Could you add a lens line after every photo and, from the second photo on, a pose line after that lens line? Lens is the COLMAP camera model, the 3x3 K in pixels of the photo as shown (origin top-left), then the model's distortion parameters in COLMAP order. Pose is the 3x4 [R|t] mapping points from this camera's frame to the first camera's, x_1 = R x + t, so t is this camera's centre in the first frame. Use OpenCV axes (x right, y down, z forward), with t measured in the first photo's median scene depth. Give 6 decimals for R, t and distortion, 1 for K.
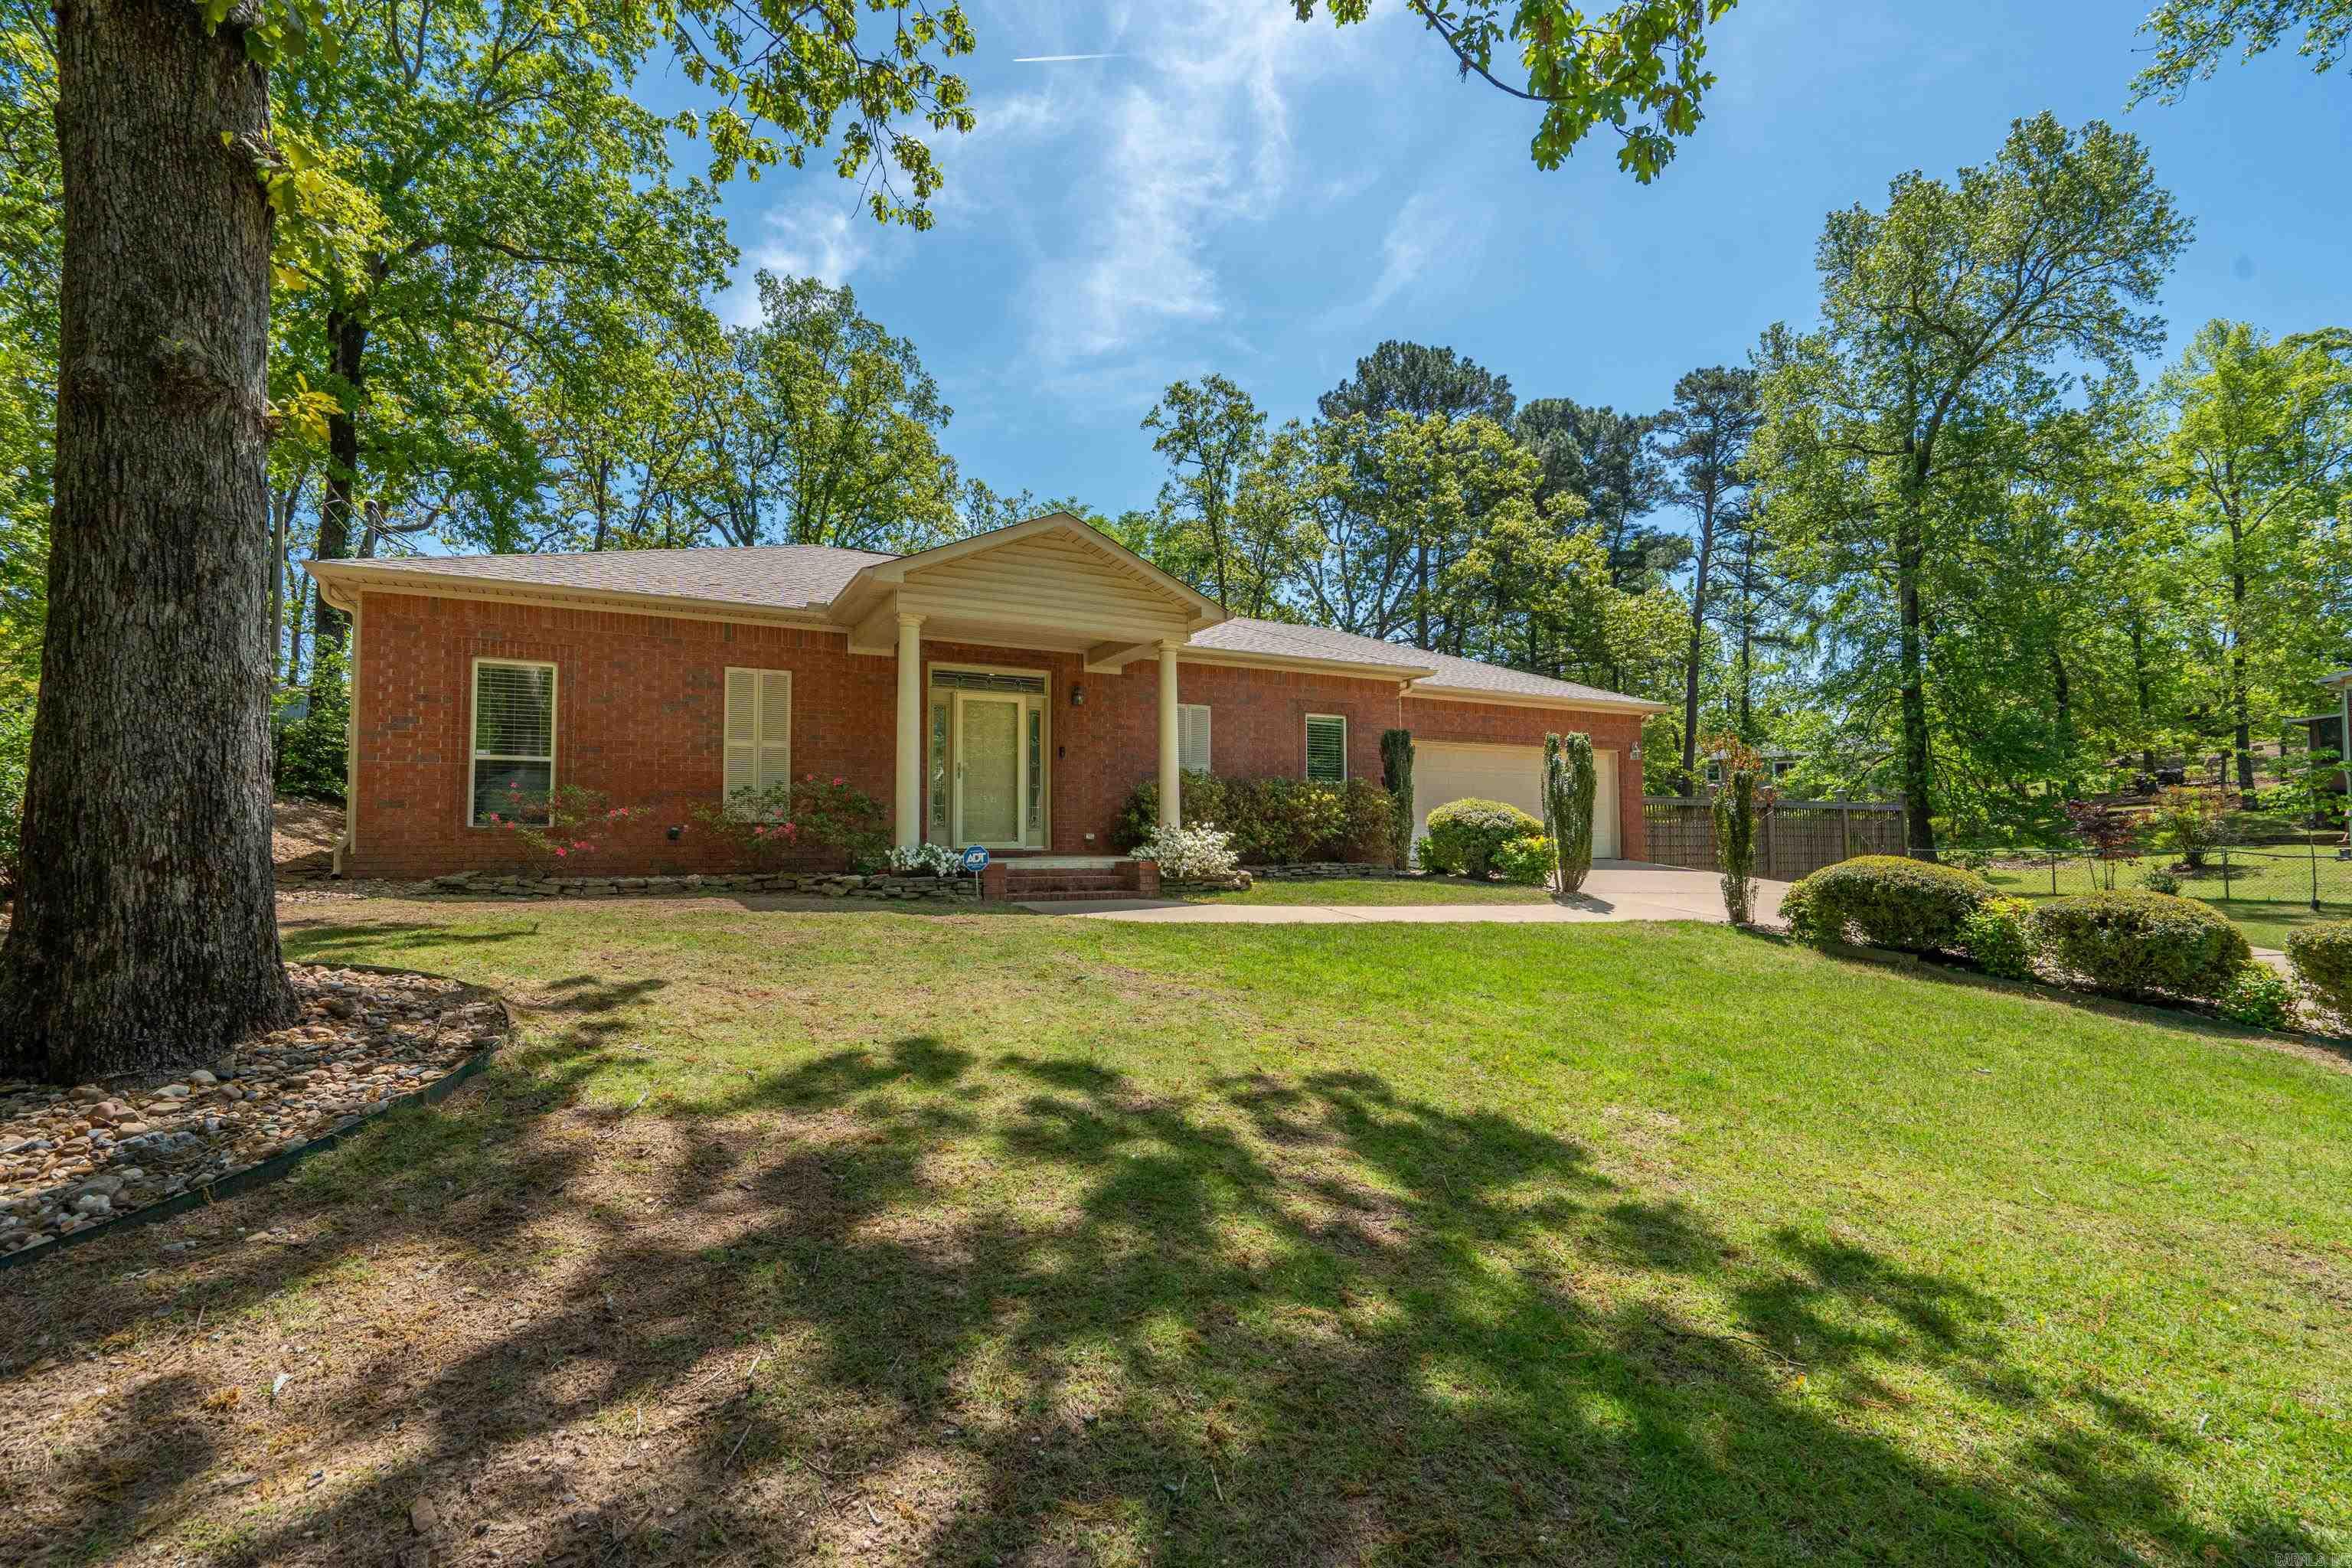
lens RADIAL K [[1081.4, 0, 1175.4], [0, 1081.4, 800.4], [0, 0, 1]] dist [0.002843, 0.003546]
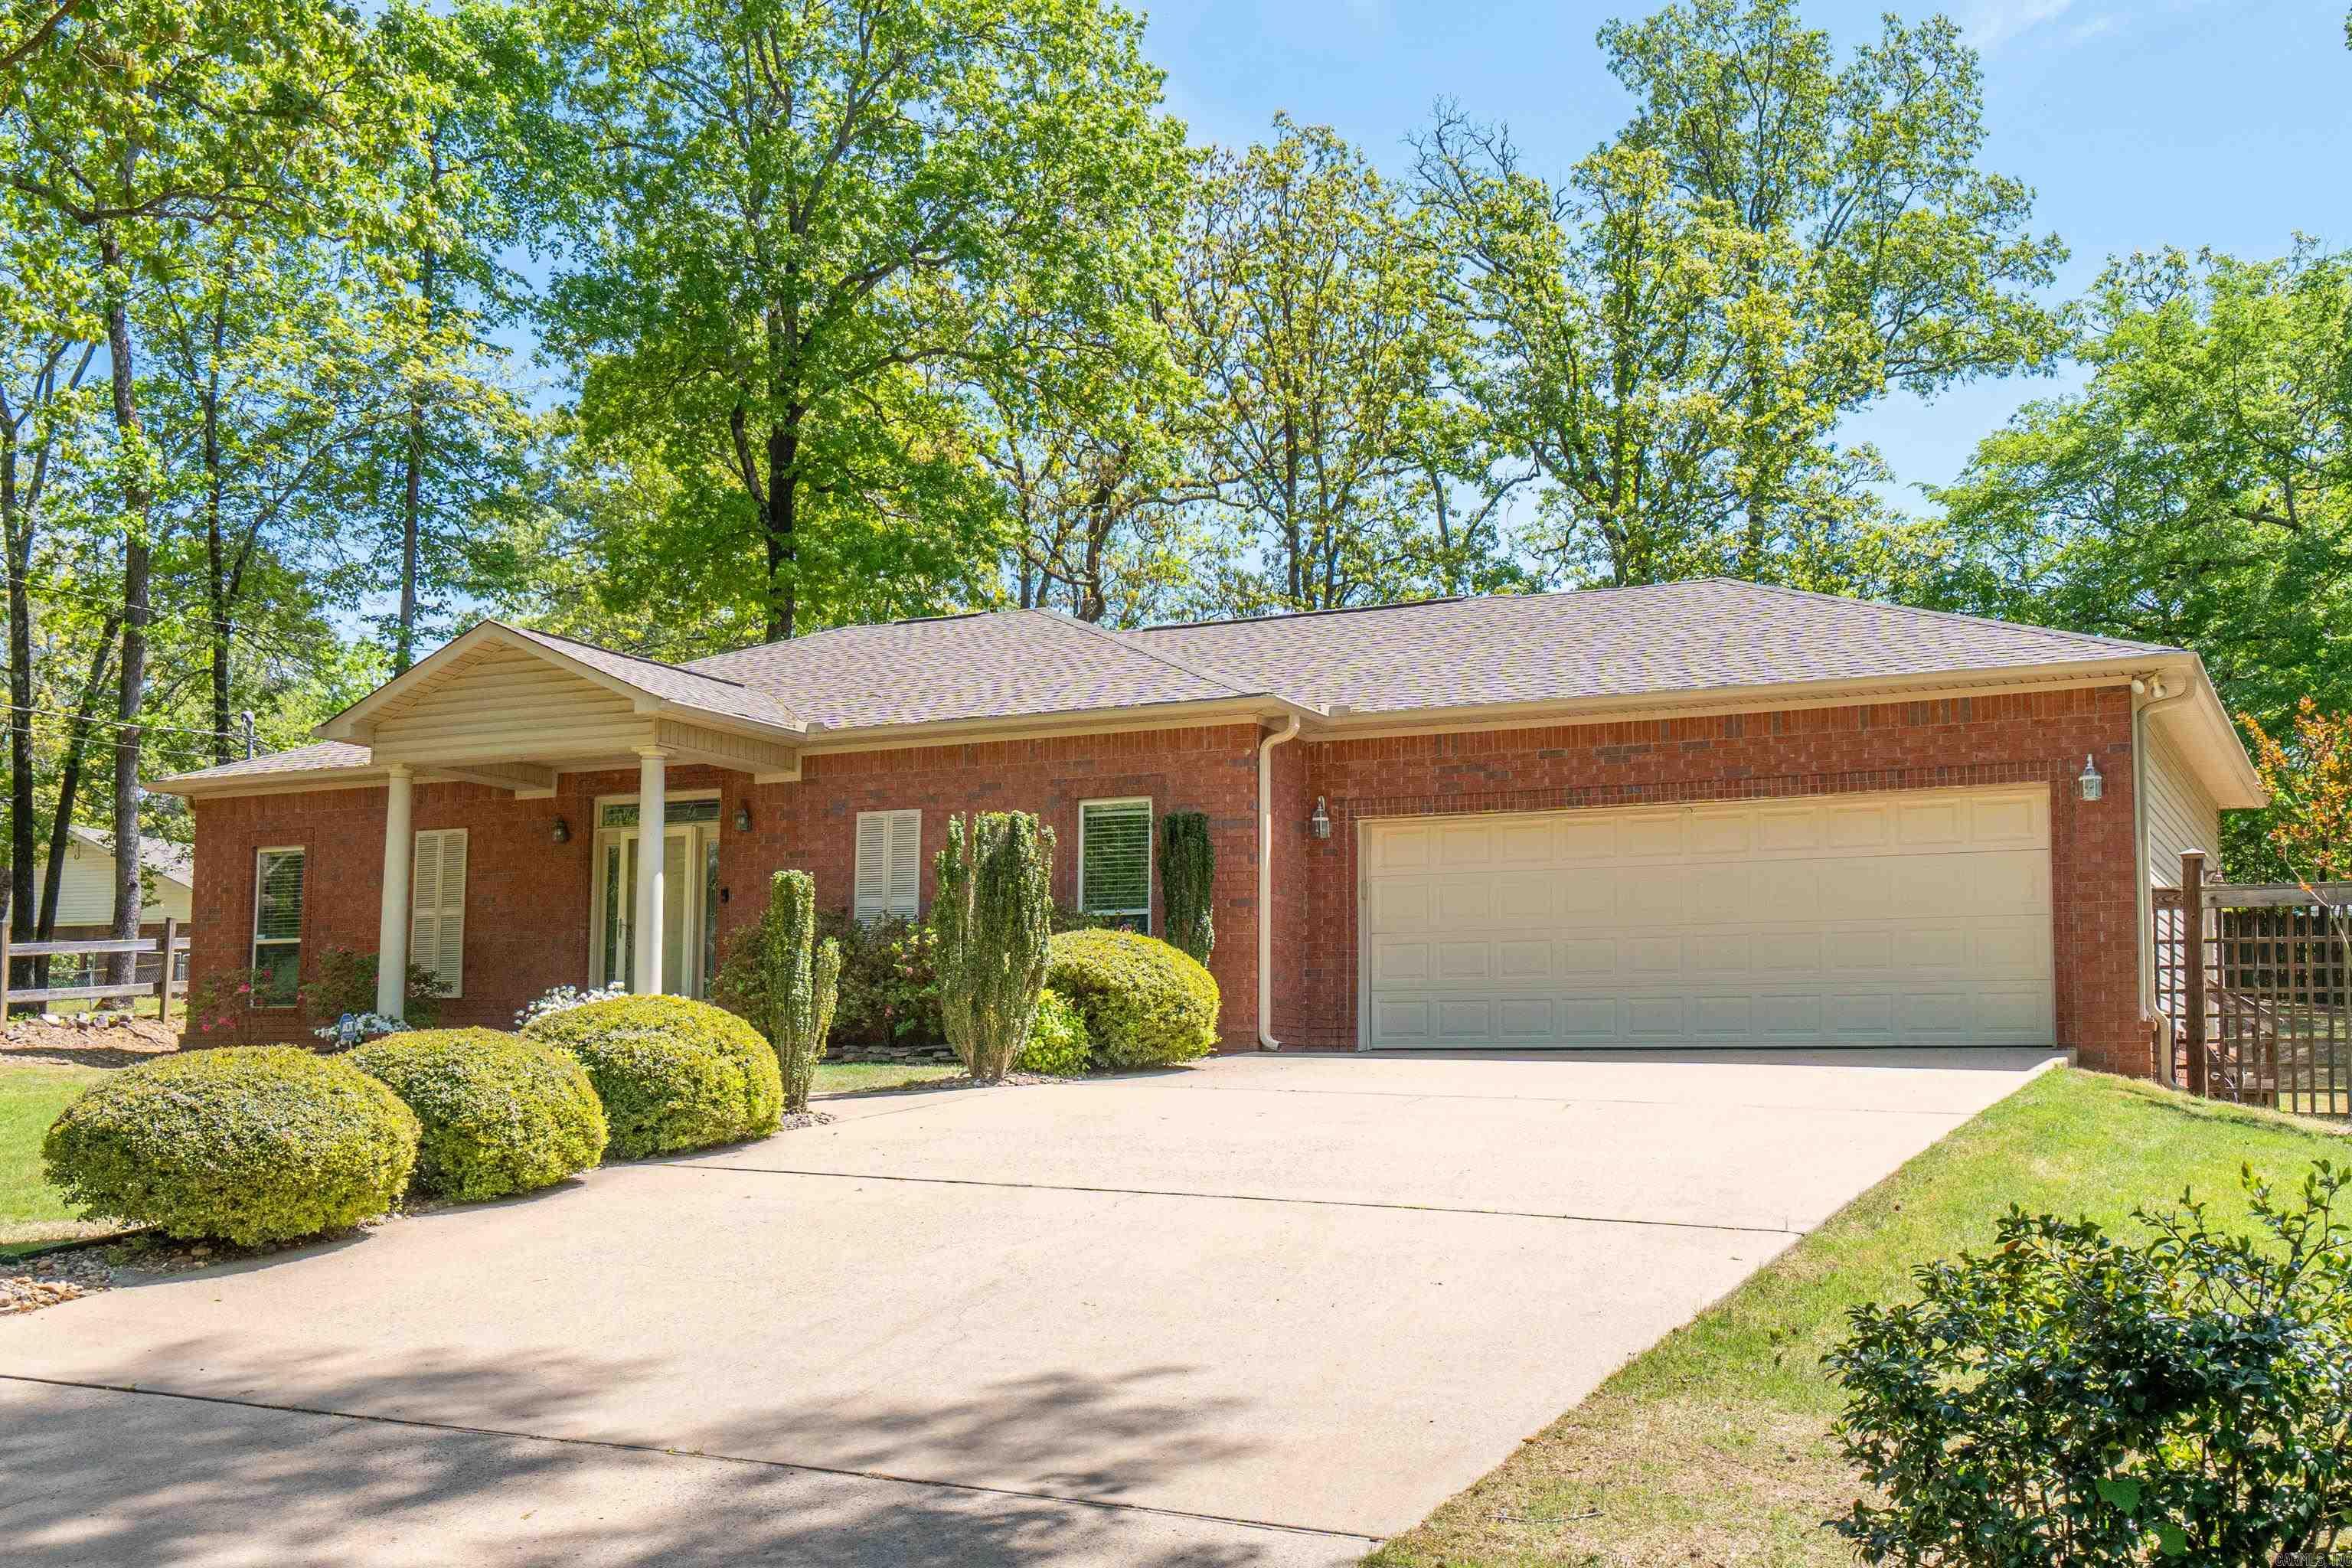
lens RADIAL K [[2403.9, 0, 1102.1], [0, 2403.9, 891.9], [0, 0, 1]] dist [0.026194, 0.000000]
pose [[0.546897, -0.061373, -0.834947, 0.480918], [0.026708, 0.998081, -0.055871, 0.017686], [0.836774, 0.008256, 0.547486, 0.105443]]
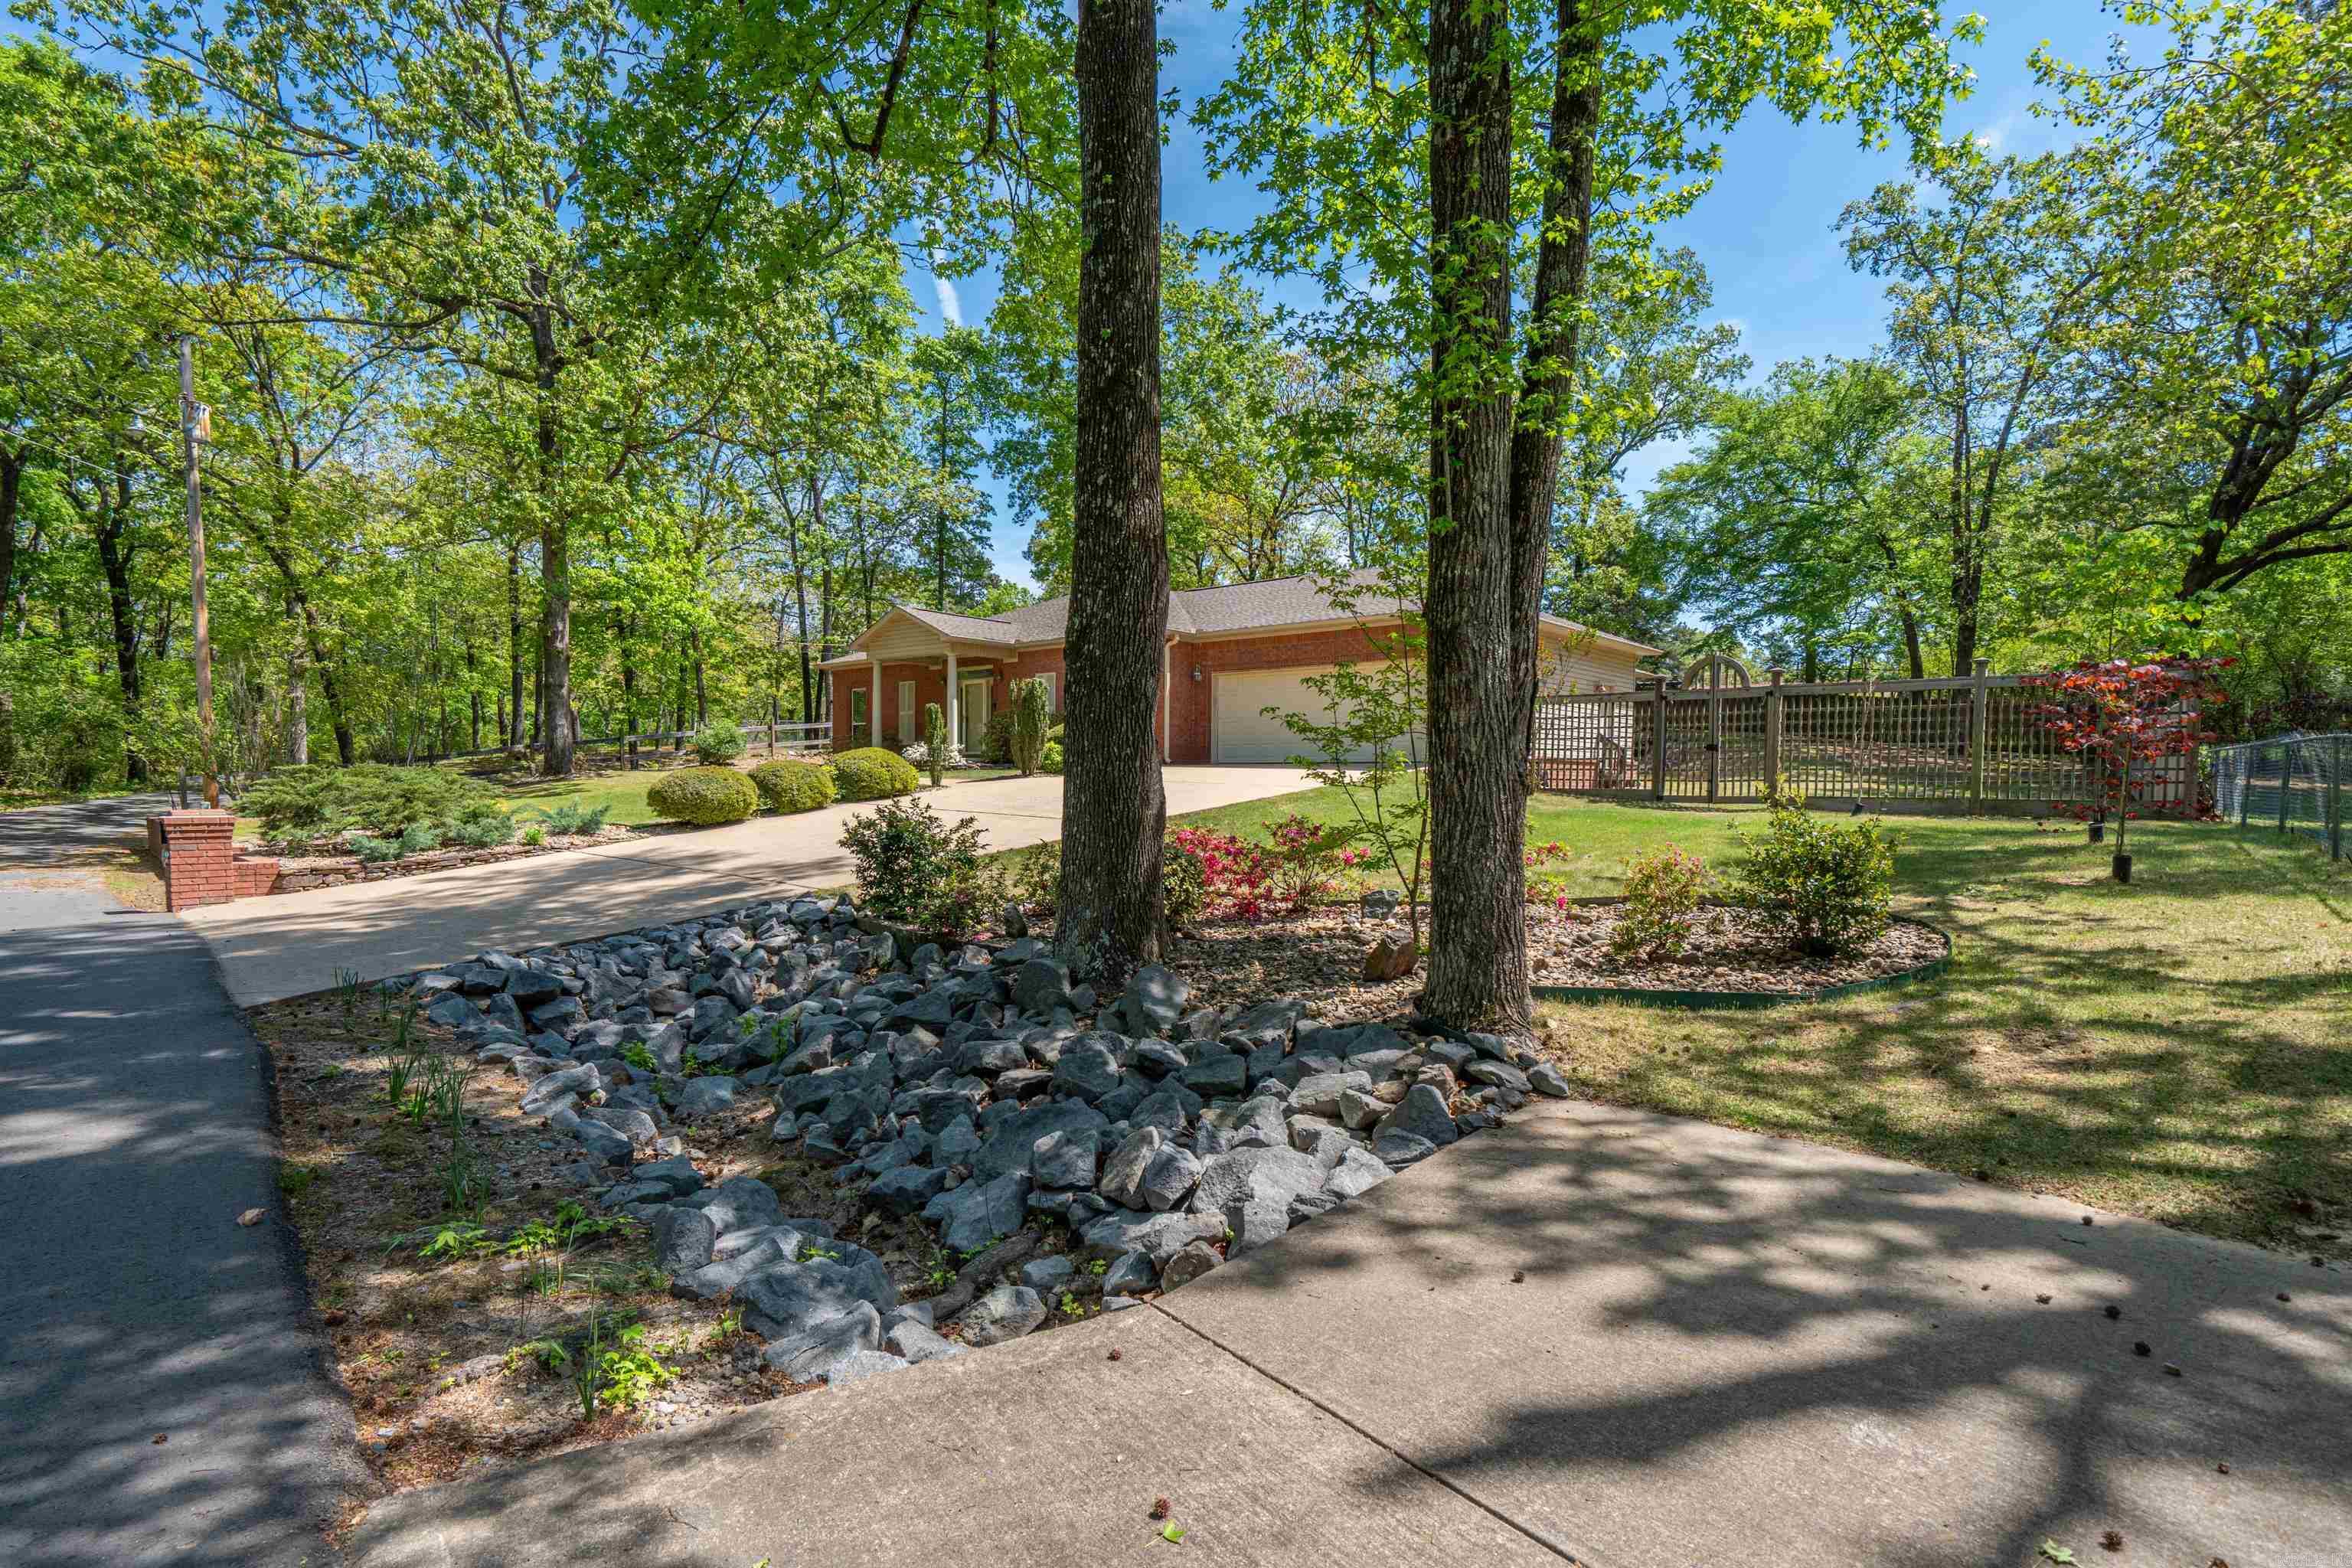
lens RADIAL K [[1128.9, 0, 1147.0], [0, 1128.9, 848.7], [0, 0, 1]] dist [0.004442, -0.000116]
pose [[0.349852, 0.065973, -0.934479, 0.659992], [0.032787, 0.996044, 0.082594, 0.018445], [0.936231, -0.059534, 0.346305, 0.179192]]
